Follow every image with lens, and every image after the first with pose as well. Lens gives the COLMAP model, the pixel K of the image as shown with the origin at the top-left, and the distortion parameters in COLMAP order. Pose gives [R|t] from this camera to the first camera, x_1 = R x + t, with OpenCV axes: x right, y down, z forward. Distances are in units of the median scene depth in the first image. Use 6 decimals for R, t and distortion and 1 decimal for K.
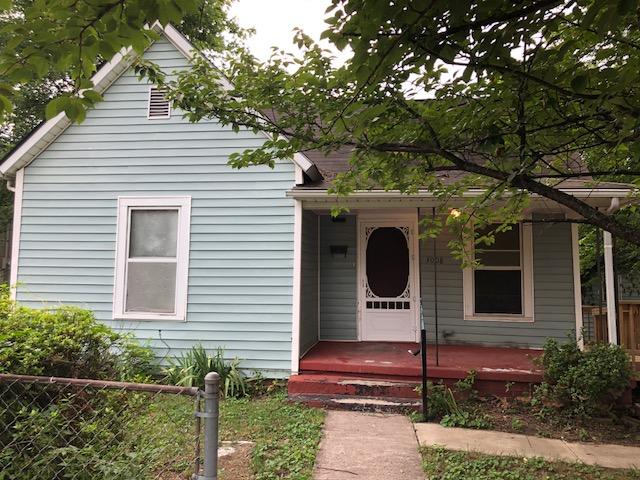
lens RADIAL K [[529.8, 0, 320.0], [0, 529.8, 240.0], [0, 0, 1]] dist [0.041937, -0.012582]
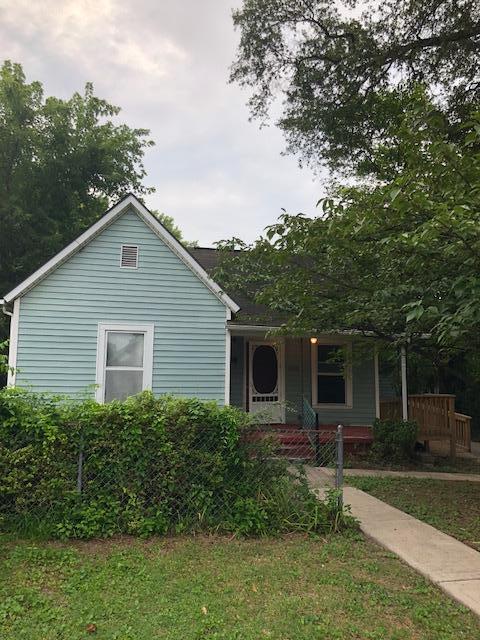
lens RADIAL K [[529.8, 0, 240.0], [0, 529.8, 320.0], [0, 0, 1]] dist [0.041937, -0.012582]
pose [[0.944864, 0.037676, 0.325288, -0.438843], [-0.030063, 0.999144, -0.028403, -0.054880], [-0.326080, 0.017058, 0.945188, -0.391199]]
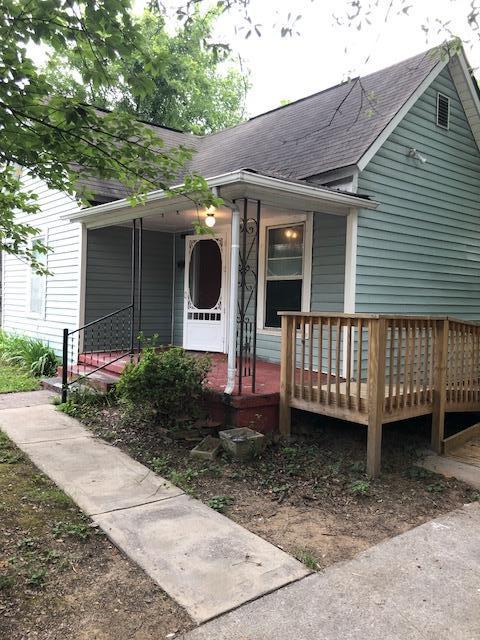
lens RADIAL K [[529.8, 0, 240.0], [0, 529.8, 320.0], [0, 0, 1]] dist [0.041937, -0.012582]
pose [[0.714432, 0.026682, -0.699196, 0.927911], [0.059532, 0.993331, 0.098735, 0.031888], [0.697168, -0.112164, 0.708080, 0.317360]]
